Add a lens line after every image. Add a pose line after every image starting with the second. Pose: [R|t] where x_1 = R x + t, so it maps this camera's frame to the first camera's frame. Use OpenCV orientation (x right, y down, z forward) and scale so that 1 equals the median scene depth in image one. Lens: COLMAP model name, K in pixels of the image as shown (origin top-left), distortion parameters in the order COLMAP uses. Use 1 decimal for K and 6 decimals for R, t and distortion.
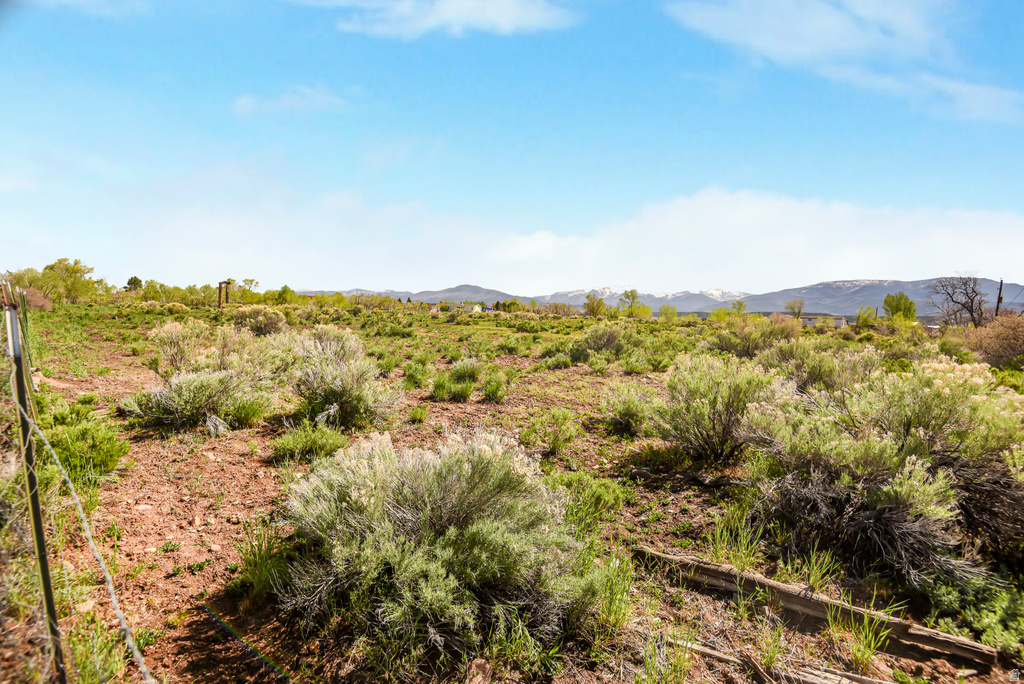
lens RADIAL K [[467.8, 0, 512.0], [0, 467.8, 342.0], [0, 0, 1]] dist [-0.002152, -0.023137]
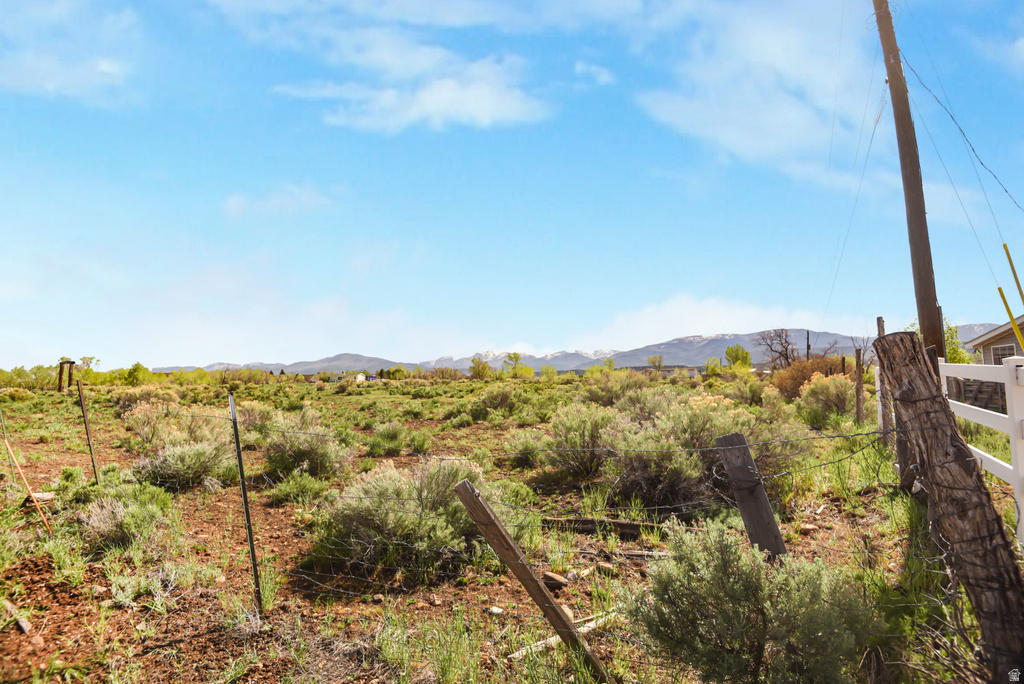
lens RADIAL K [[467.8, 0, 512.0], [0, 467.8, 342.0], [0, 0, 1]] dist [-0.002152, -0.023137]
pose [[0.969237, -0.034247, 0.243735, -0.053732], [0.067200, 0.989469, -0.128199, 0.005226], [-0.236777, 0.140634, 0.961332, -0.162383]]
